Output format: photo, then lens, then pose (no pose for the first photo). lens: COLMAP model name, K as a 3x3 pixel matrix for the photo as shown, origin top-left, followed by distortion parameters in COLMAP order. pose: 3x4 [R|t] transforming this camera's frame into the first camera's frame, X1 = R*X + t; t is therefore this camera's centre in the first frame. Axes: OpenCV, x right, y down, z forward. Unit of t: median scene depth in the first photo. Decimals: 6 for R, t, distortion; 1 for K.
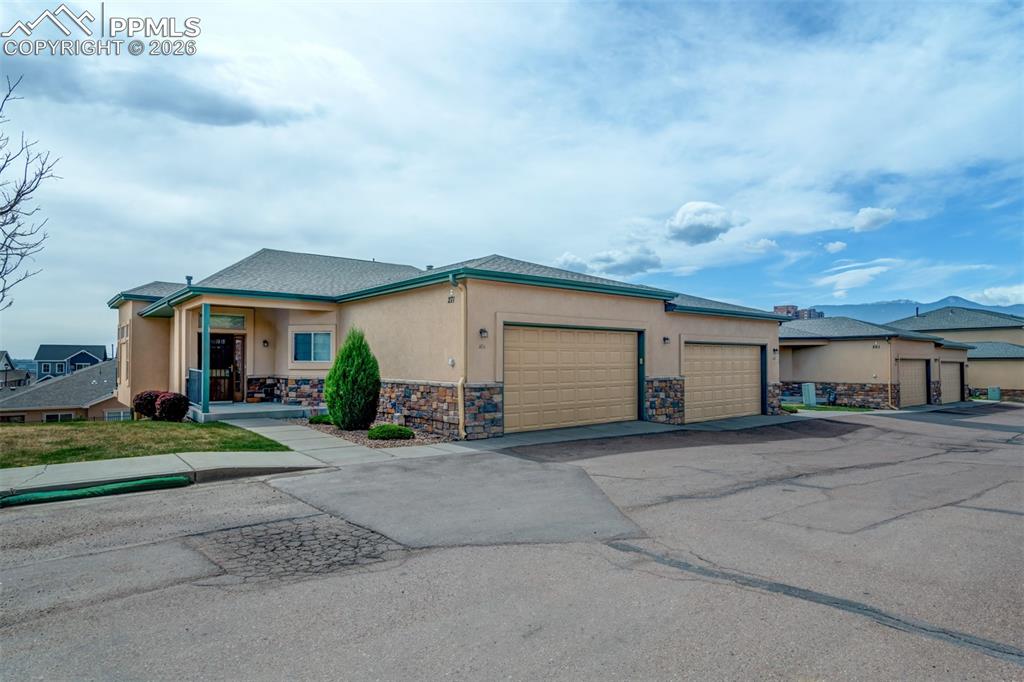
lens RADIAL K [[581.7, 0, 507.2], [0, 581.7, 354.5], [0, 0, 1]] dist [-0.002555, -0.000042]
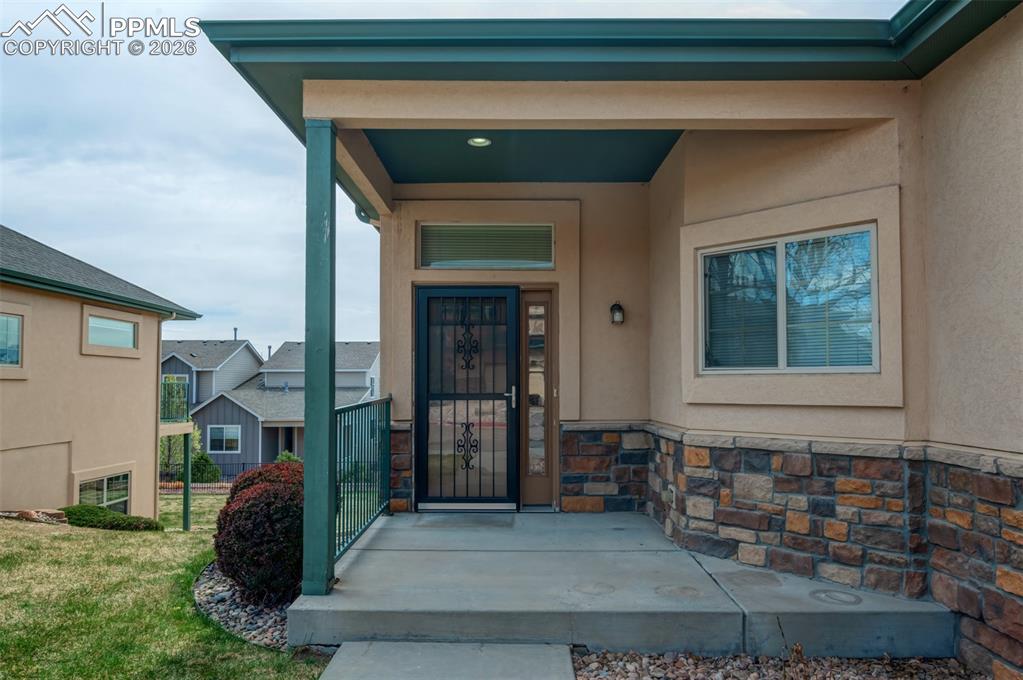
lens RADIAL K [[686.8, 0, 511.5], [0, 686.8, 358.7], [0, 0, 1]] dist [-0.002937, -0.000671]
pose [[0.776083, -0.025304, -0.630123, -0.311139], [0.008482, 0.999523, -0.029690, 0.018174], [0.630574, 0.017697, 0.775927, 0.909970]]
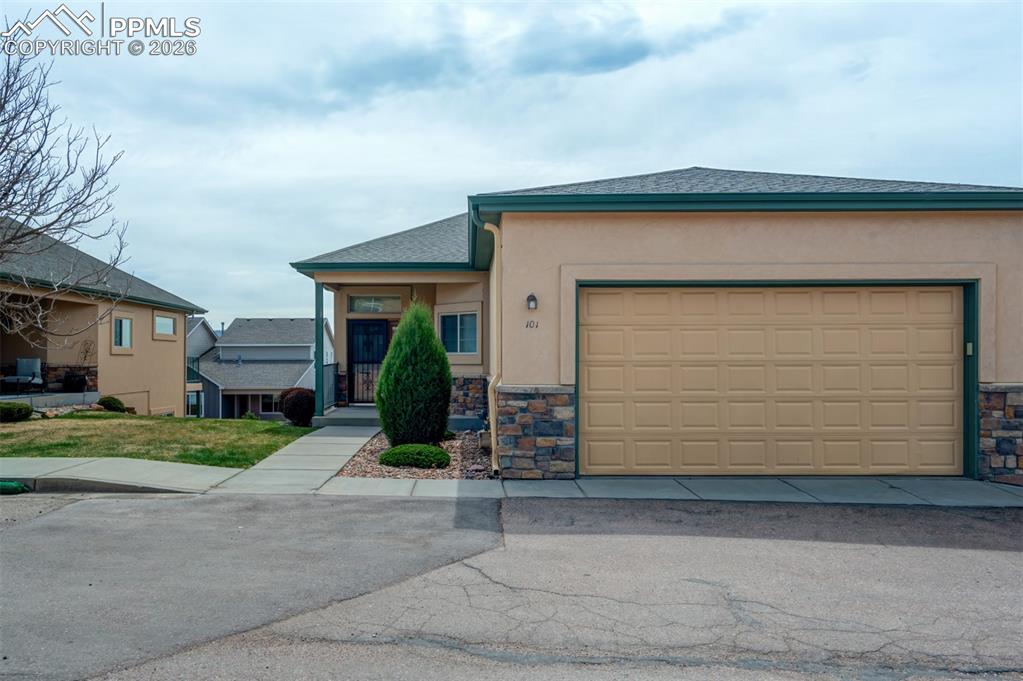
lens RADIAL K [[755.8, 0, 433.9], [0, 755.8, 360.9], [0, 0, 1]] dist [-0.004805, 0.000103]
pose [[0.751402, 0.001531, -0.659843, 0.352897], [0.008466, 0.999893, 0.011961, 0.011955], [0.659791, -0.014573, 0.751308, 0.316063]]
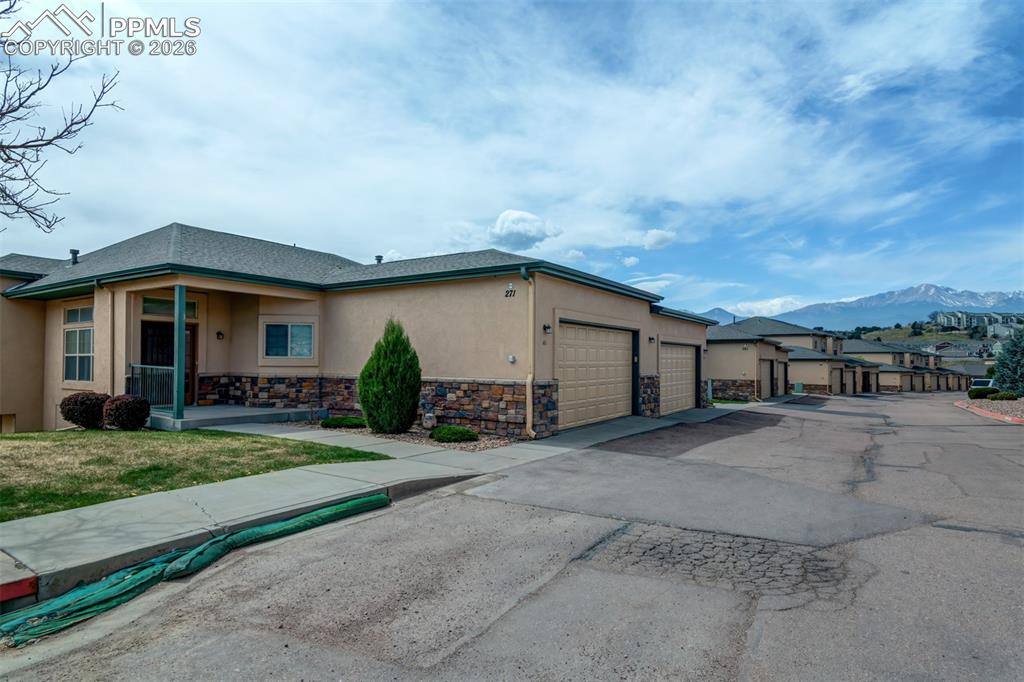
lens RADIAL K [[572.2, 0, 515.9], [0, 572.2, 360.4], [0, 0, 1]] dist [-0.003083, -0.000394]
pose [[0.948853, 0.006231, 0.315656, -0.352859], [-0.010098, 0.999893, 0.010615, 0.005143], [-0.315556, -0.013259, 0.948814, 0.094771]]
